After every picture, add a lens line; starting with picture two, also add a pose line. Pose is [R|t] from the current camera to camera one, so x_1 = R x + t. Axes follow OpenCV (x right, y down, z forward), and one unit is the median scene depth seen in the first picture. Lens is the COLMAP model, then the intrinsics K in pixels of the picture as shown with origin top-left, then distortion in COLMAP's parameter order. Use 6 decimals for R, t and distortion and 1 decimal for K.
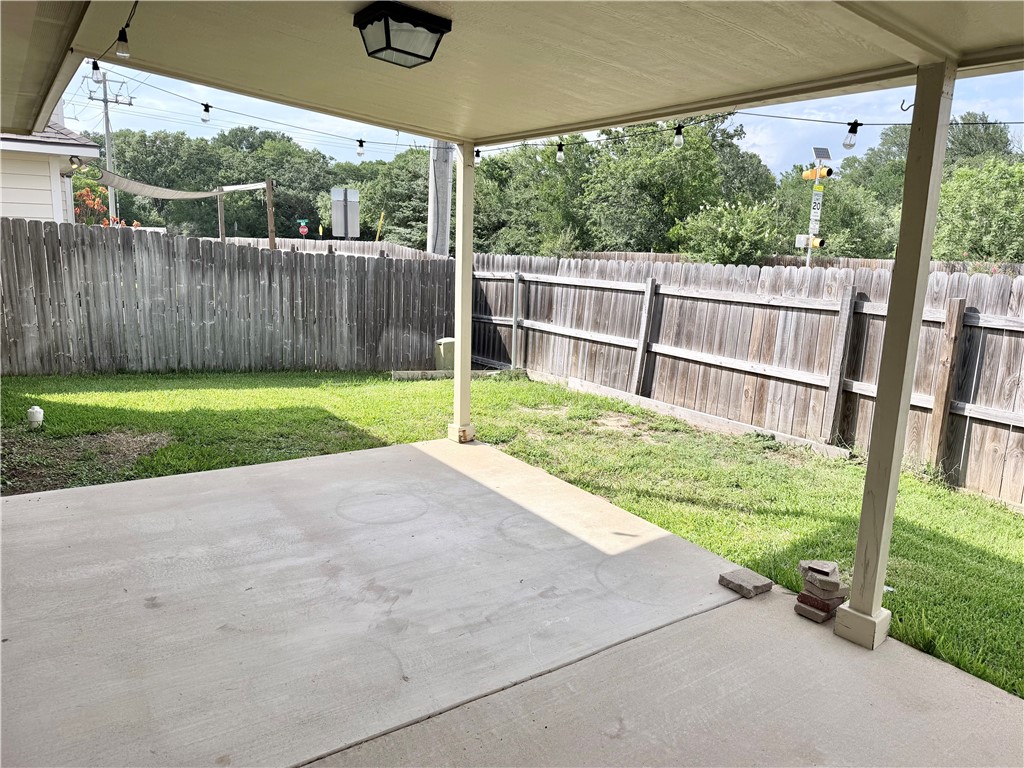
lens RADIAL K [[708.0, 0, 517.4], [0, 708.0, 384.7], [0, 0, 1]] dist [0.131668, -0.213647]
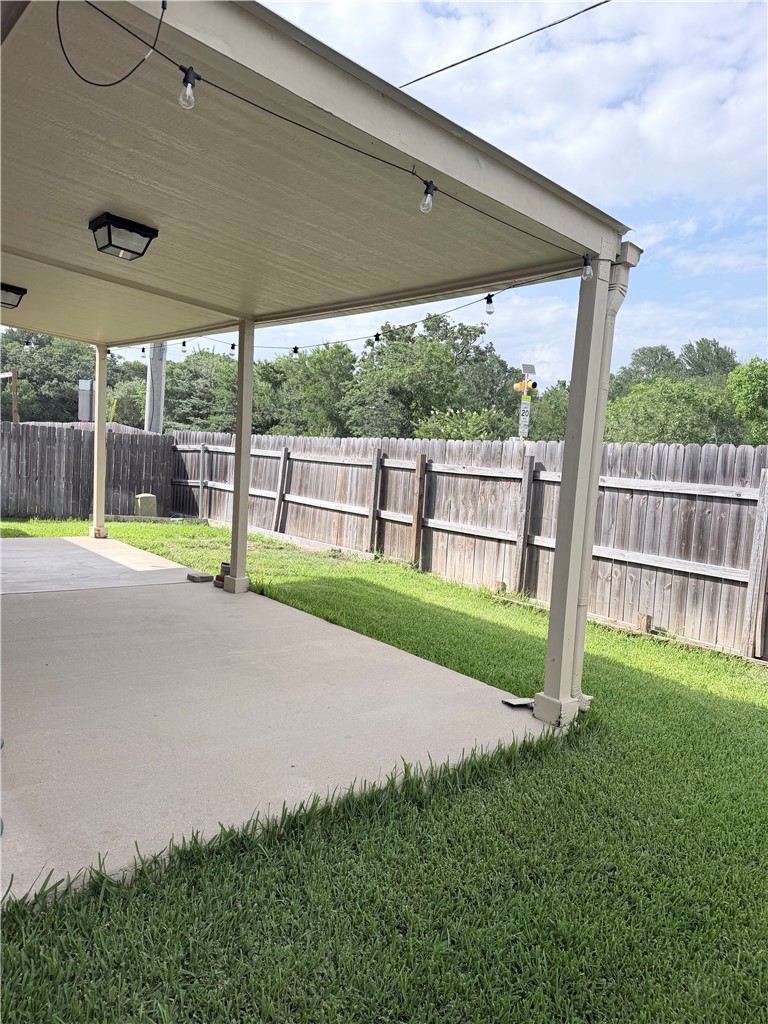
lens RADIAL K [[708.0, 0, 380.4], [0, 708.0, 514.3], [0, 0, 1]] dist [0.131668, -0.213647]
pose [[0.995444, 0.016643, 0.093884, 0.202407], [-0.007117, 0.994871, -0.100904, 0.098003], [-0.095081, 0.099776, 0.990457, -0.311320]]
